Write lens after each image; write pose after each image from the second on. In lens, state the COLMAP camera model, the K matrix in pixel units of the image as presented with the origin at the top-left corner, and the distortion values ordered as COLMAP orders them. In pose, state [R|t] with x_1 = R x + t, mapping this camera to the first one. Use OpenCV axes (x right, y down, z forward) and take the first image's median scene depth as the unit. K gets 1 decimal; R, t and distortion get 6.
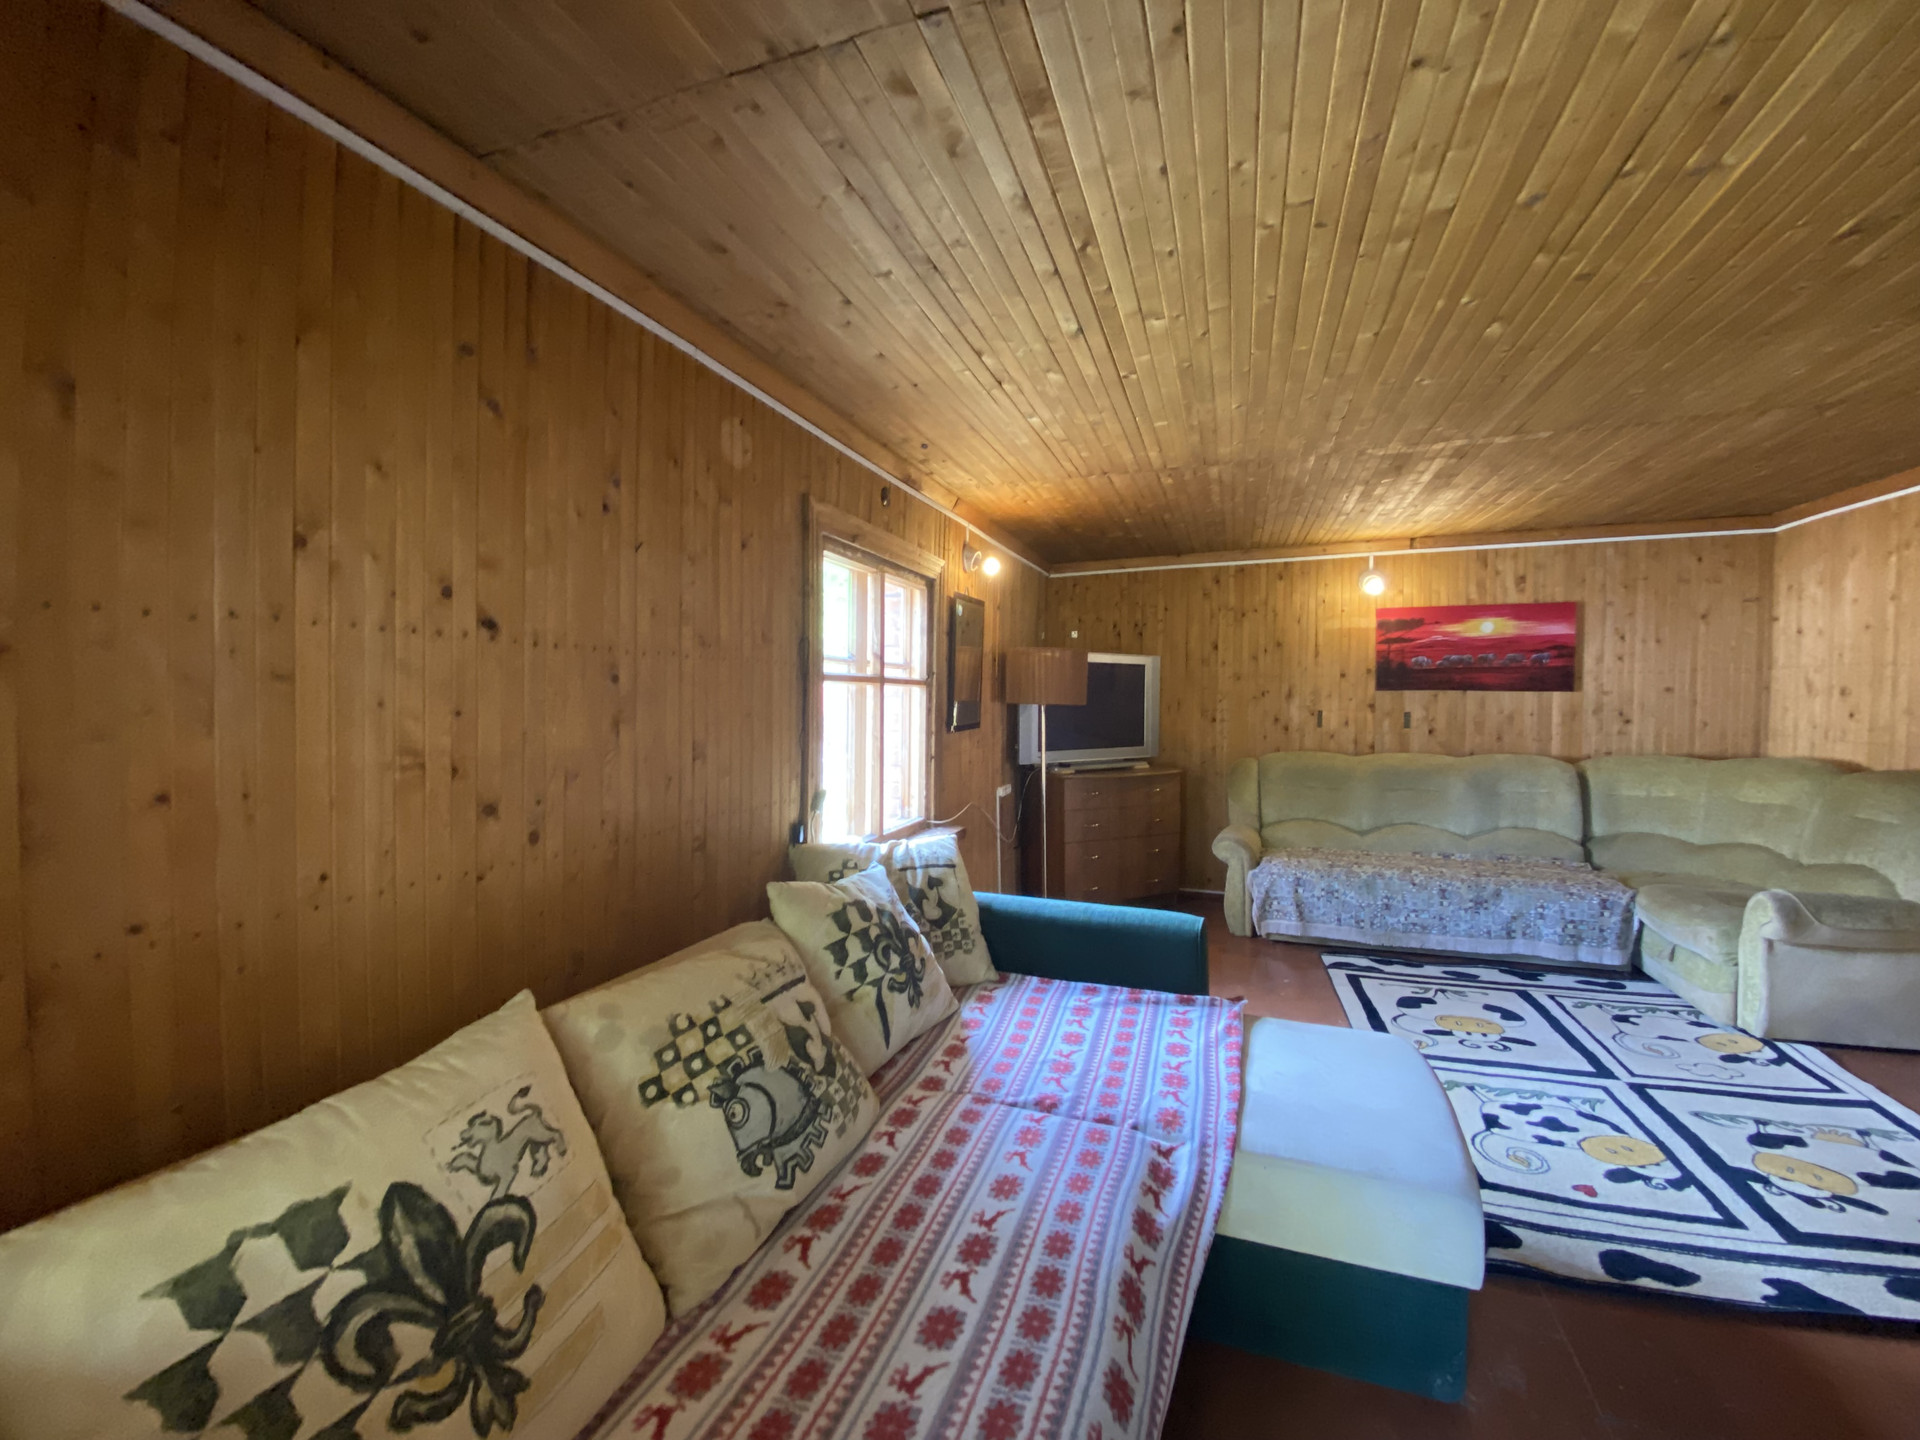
lens RADIAL K [[777.7, 0, 952.2], [0, 777.7, 715.2], [0, 0, 1]] dist [0.005654, -0.013895]
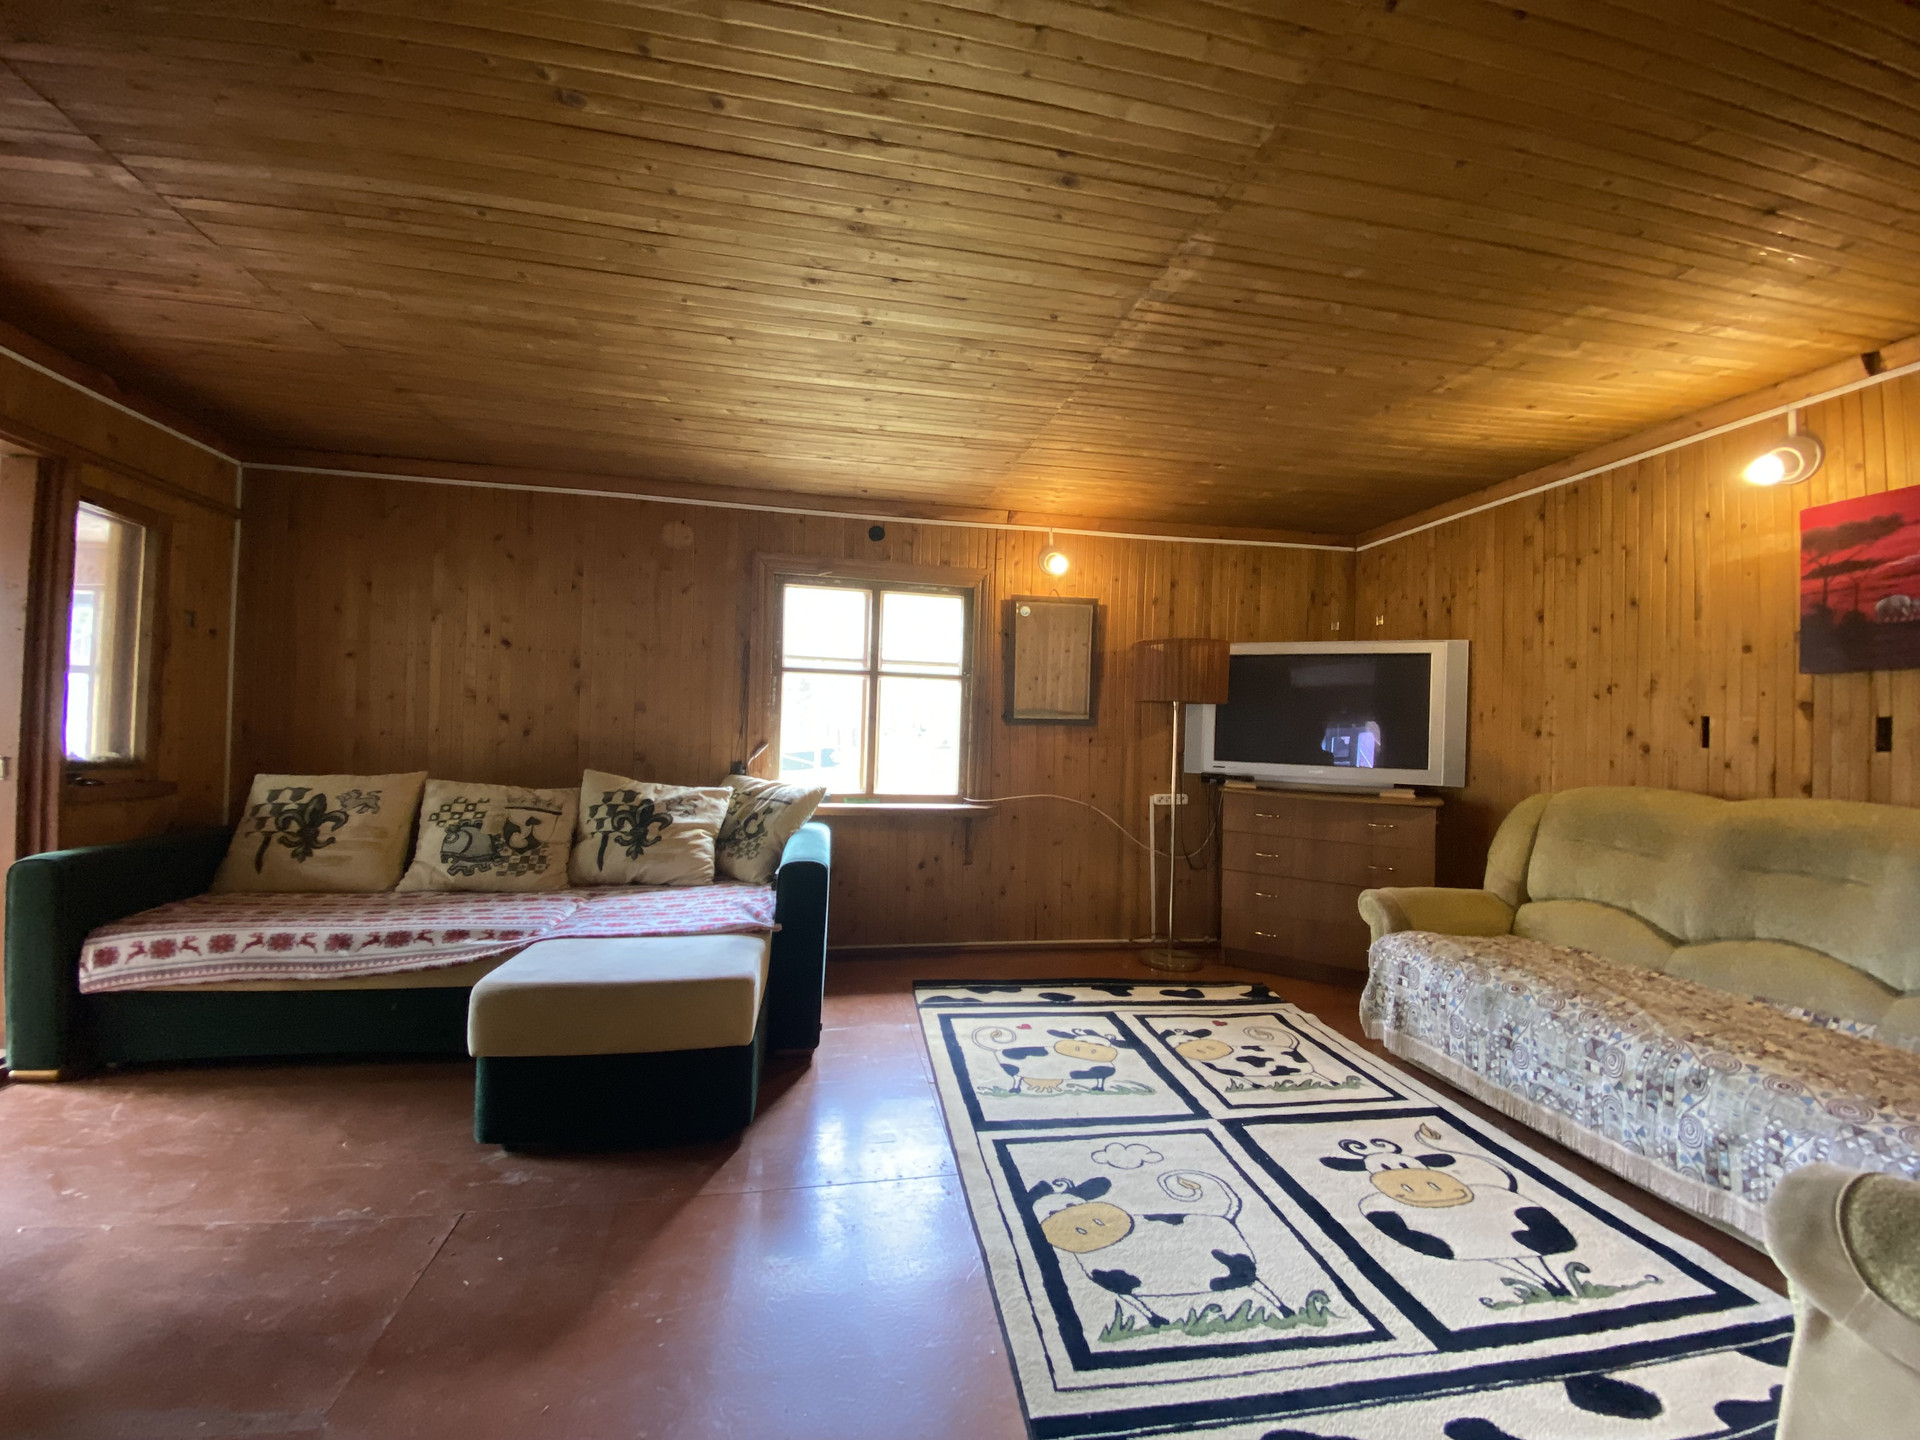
lens RADIAL K [[777.7, 0, 959.9], [0, 777.7, 716.1], [0, 0, 1]] dist [0.005654, -0.013895]
pose [[0.516121, -0.000255, -0.856516, 1.088616], [-0.048551, 0.998383, -0.029553, 0.056888], [0.855139, 0.056837, 0.515274, 0.460170]]
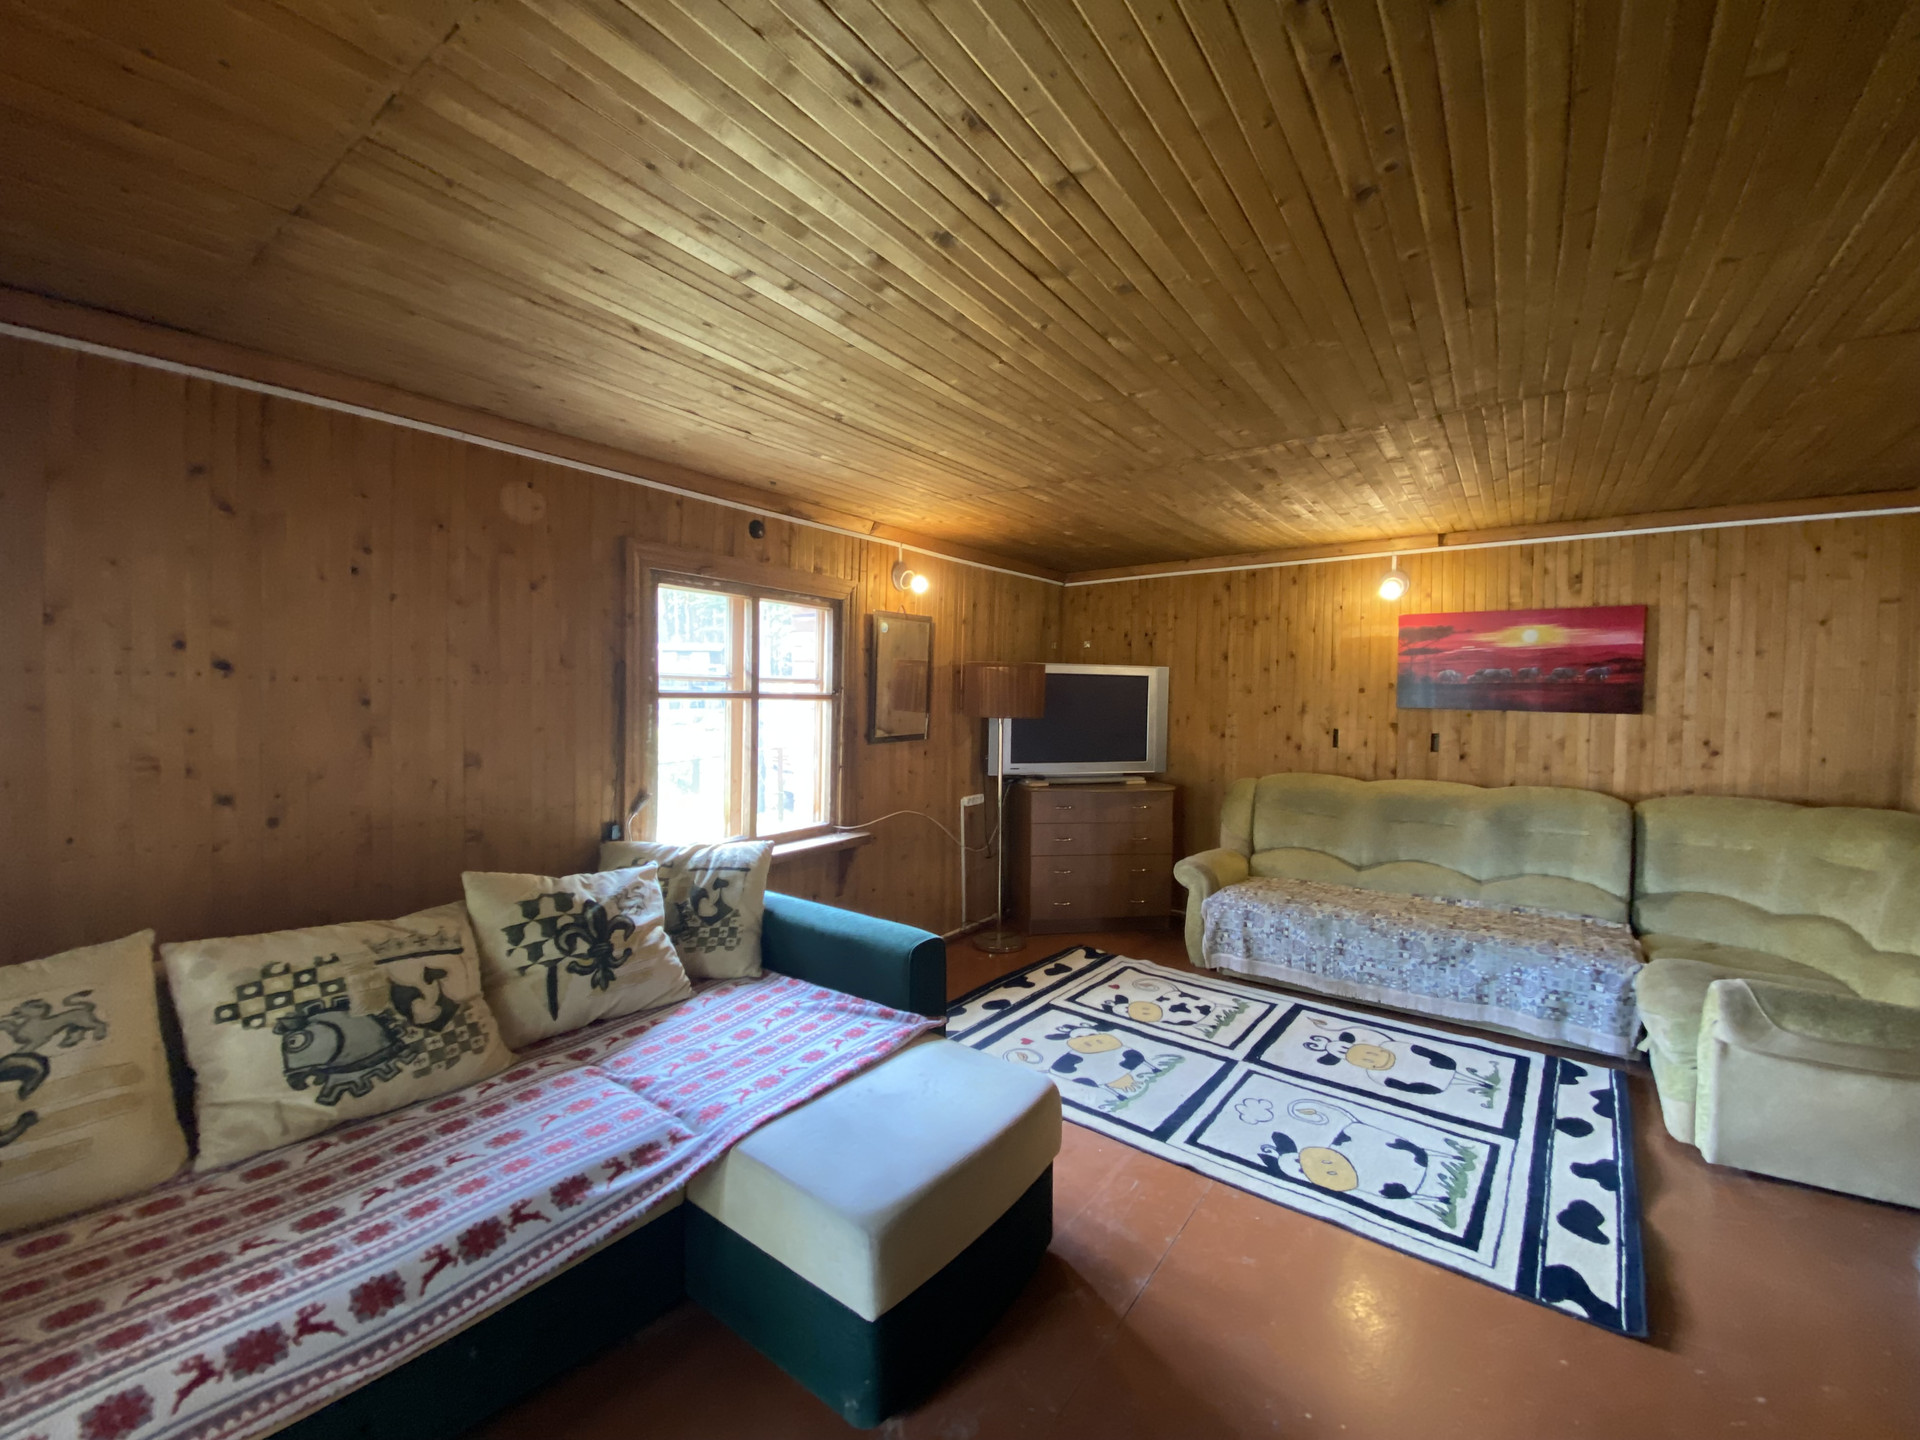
lens RADIAL K [[777.7, 0, 954.0], [0, 777.7, 715.5], [0, 0, 1]] dist [0.005654, -0.013895]
pose [[0.960795, 0.020036, -0.276536, 0.485915], [-0.019263, 0.999799, 0.005510, -0.029170], [0.276591, 0.000033, 0.960988, 0.020867]]
